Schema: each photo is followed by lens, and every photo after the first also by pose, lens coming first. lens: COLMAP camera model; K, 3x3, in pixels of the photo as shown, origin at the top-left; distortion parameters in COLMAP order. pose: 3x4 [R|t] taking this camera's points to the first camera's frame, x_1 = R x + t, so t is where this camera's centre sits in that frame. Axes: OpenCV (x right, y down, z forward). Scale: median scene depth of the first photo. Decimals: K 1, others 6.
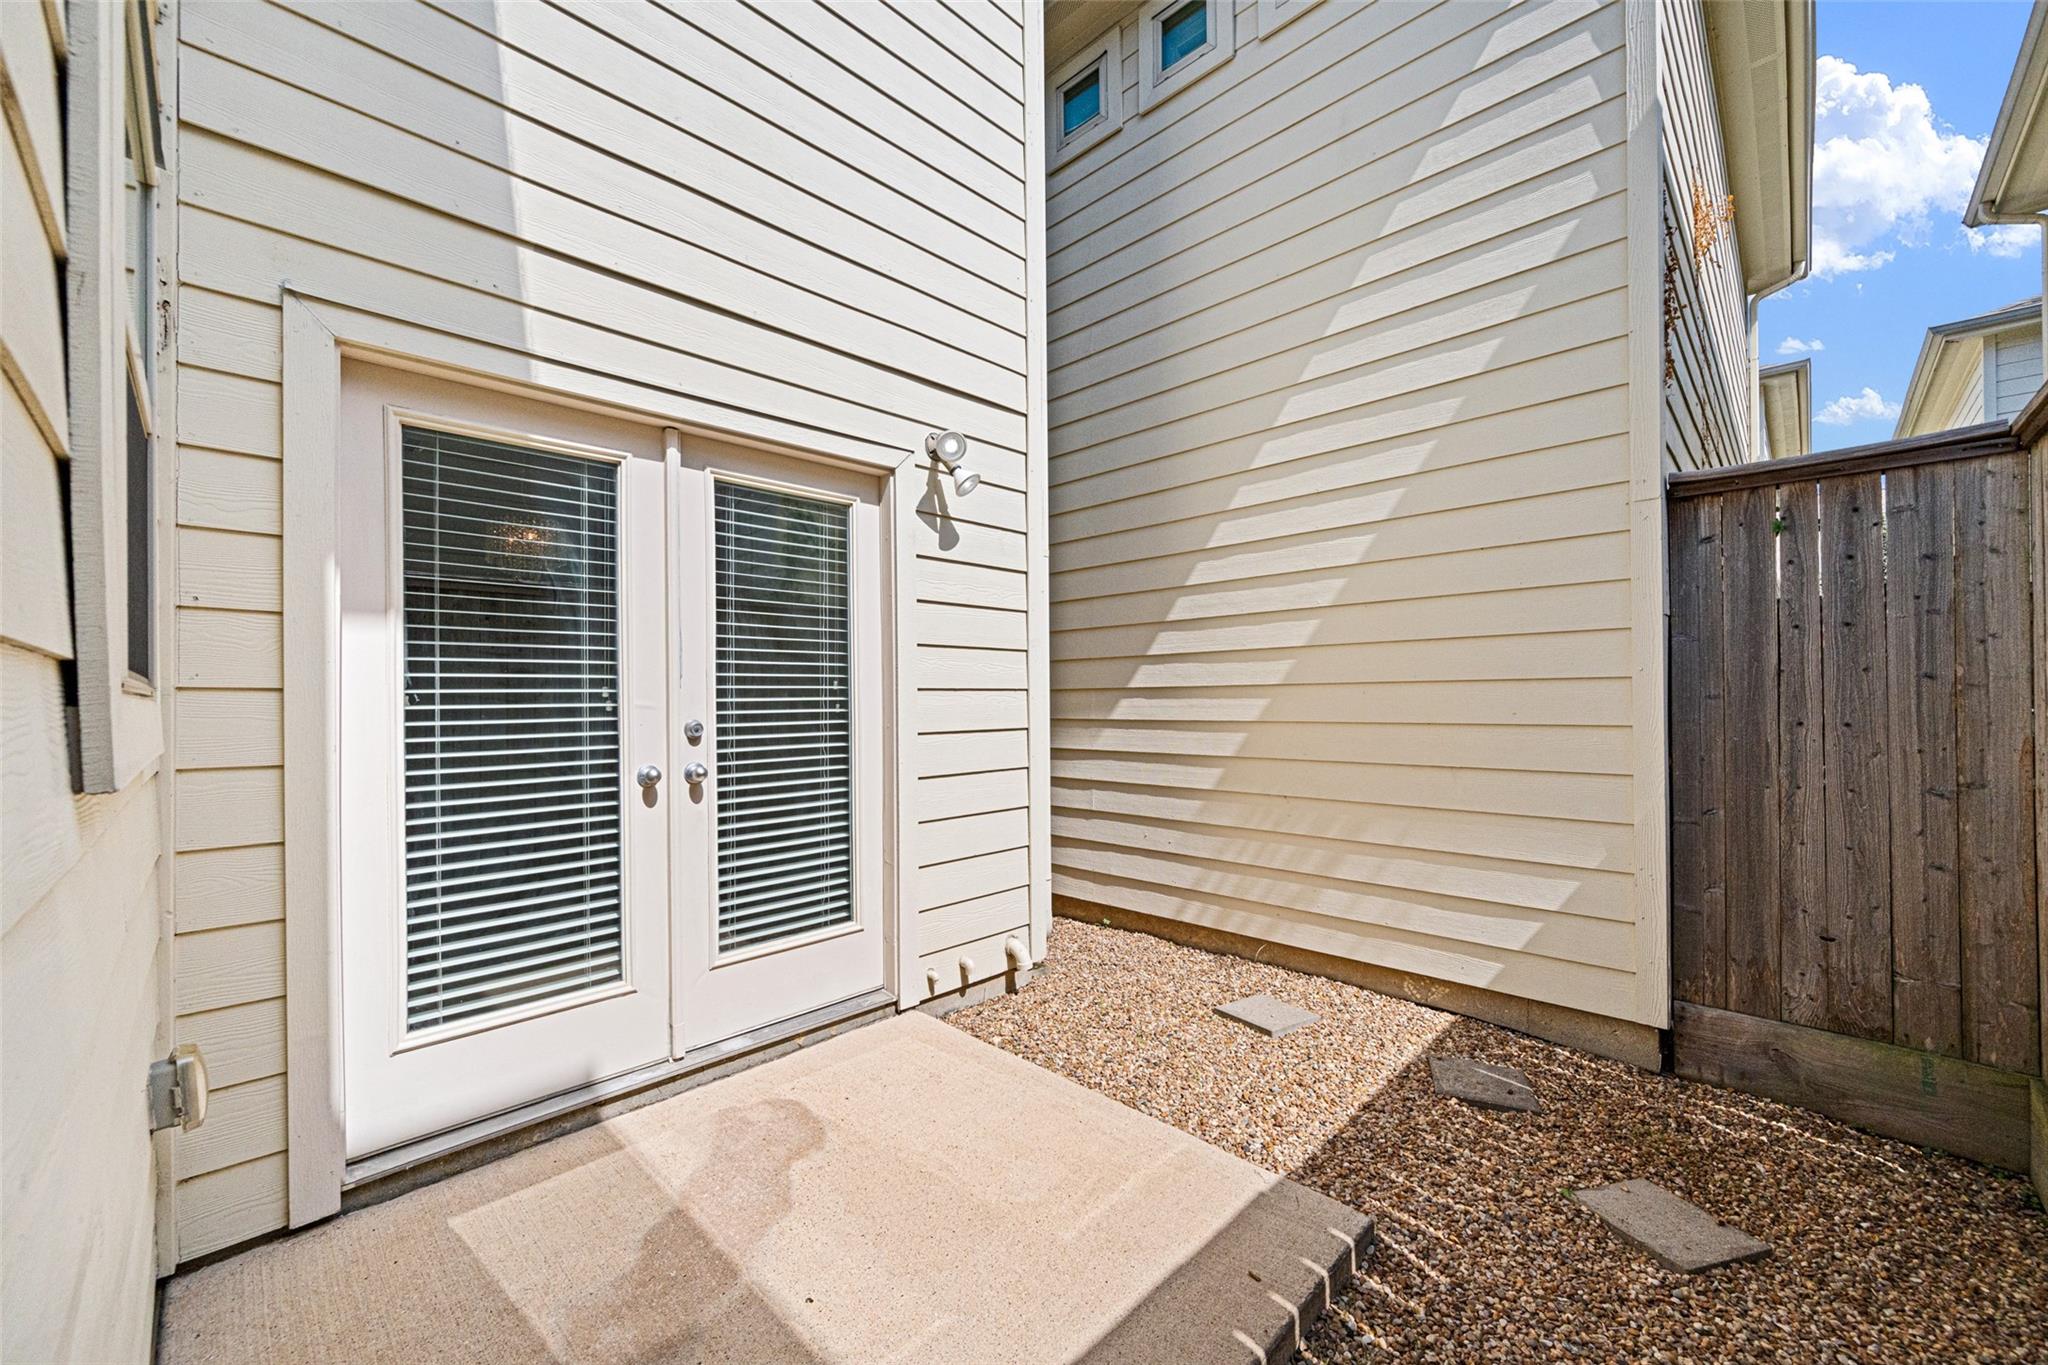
lens RADIAL K [[800.0, 0, 1023.3], [0, 800.0, 691.2], [0, 0, 1]] dist [0.001358, -0.001031]
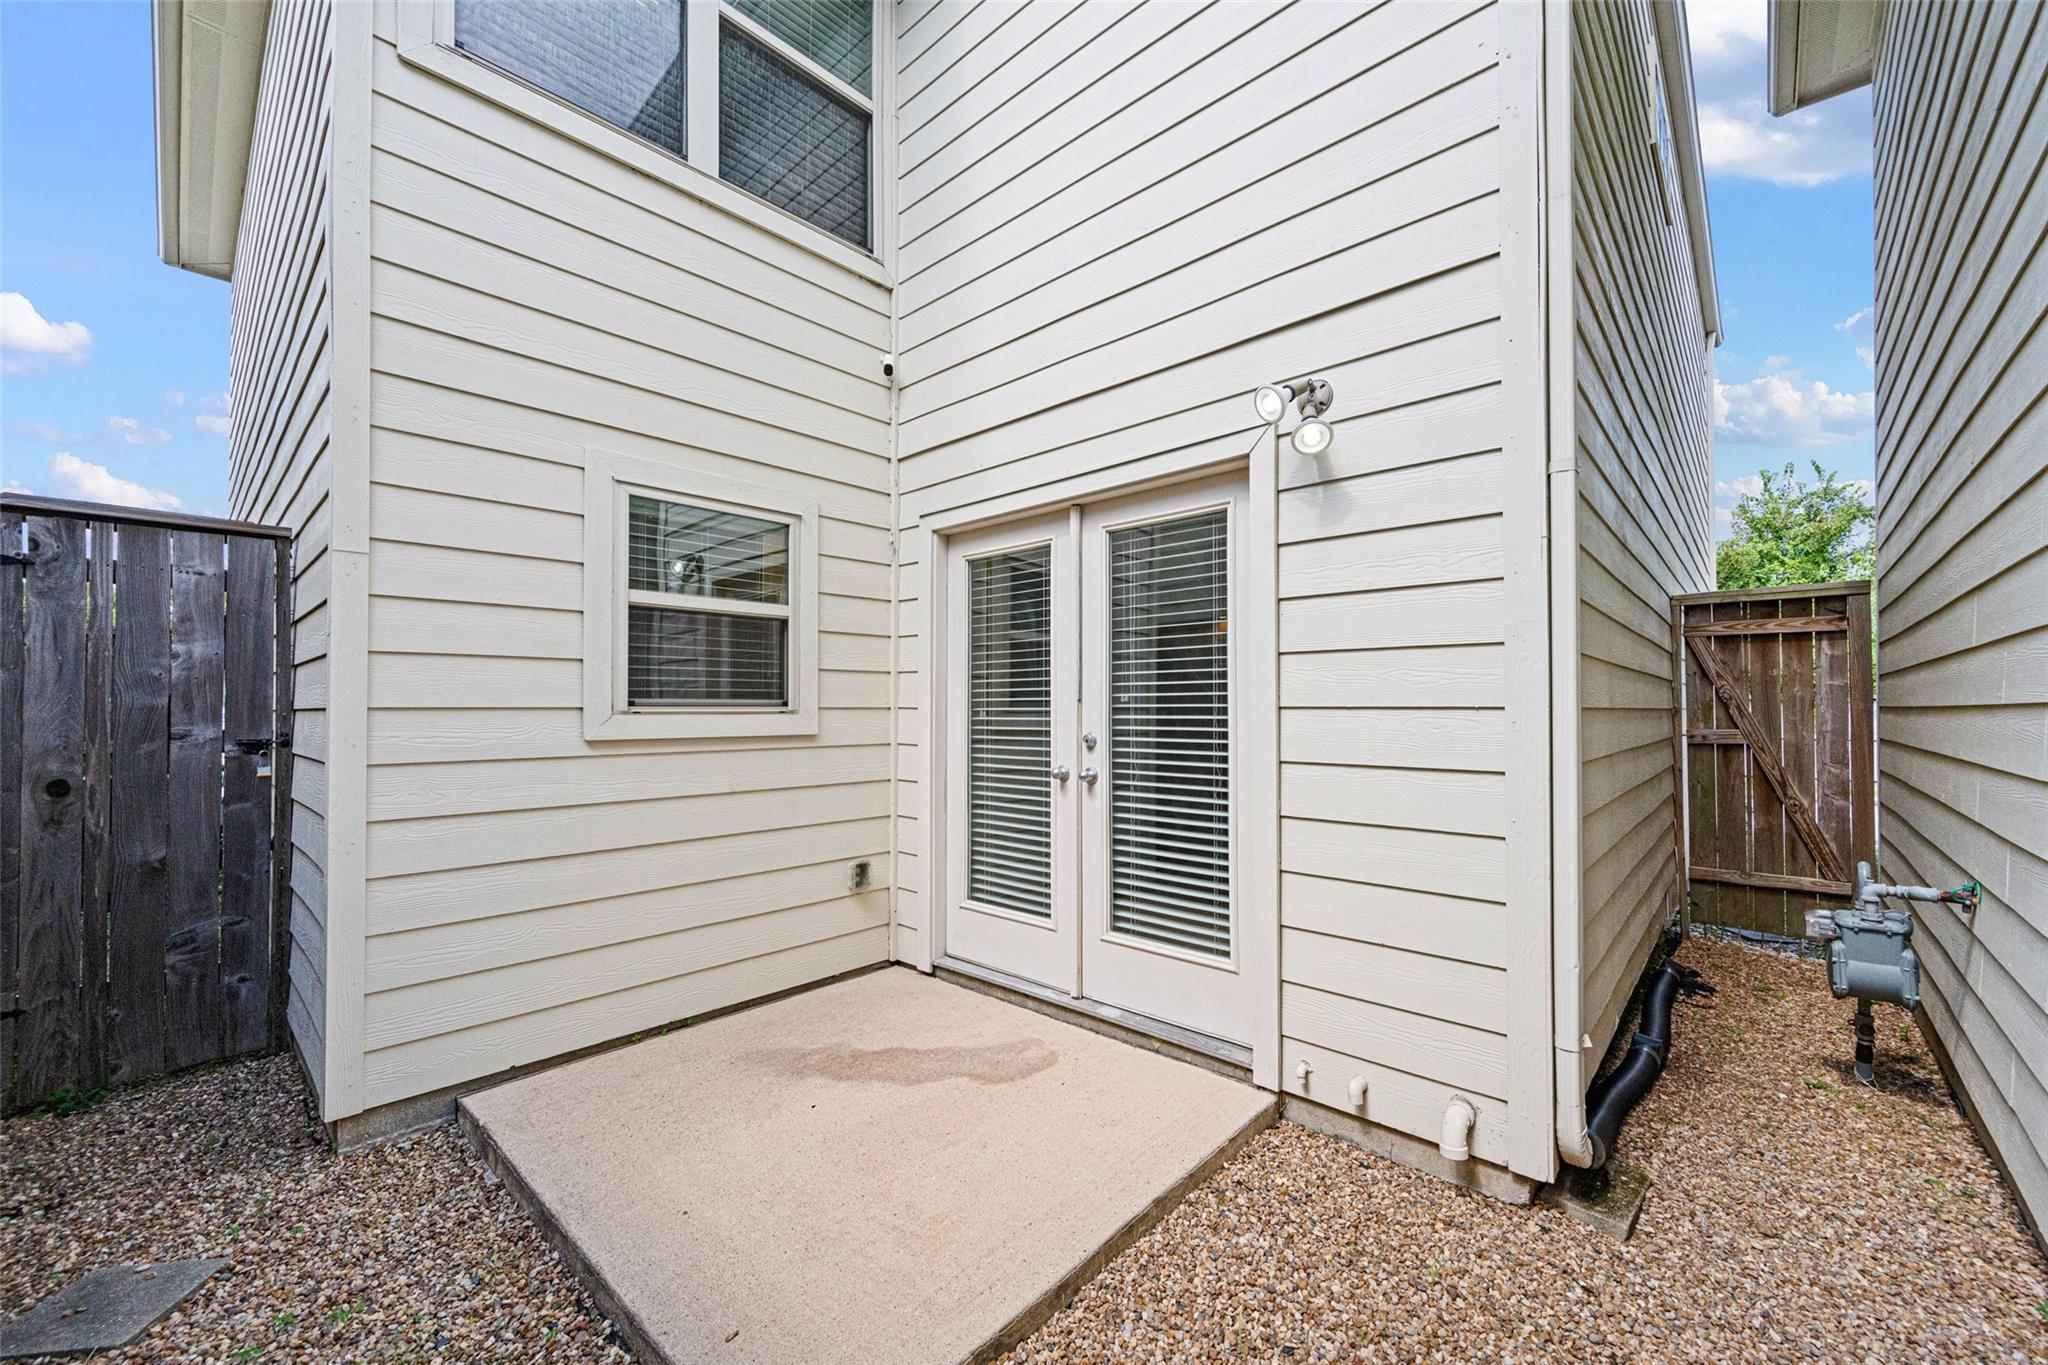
lens RADIAL K [[800.0, 0, 1023.6], [0, 800.0, 693.7], [0, 0, 1]] dist [0.001358, -0.001031]
pose [[0.033492, -0.005360, -0.999425, 0.810038], [0.005298, 0.999973, -0.005186, -0.017353], [0.999425, -0.005121, 0.033520, 0.845465]]
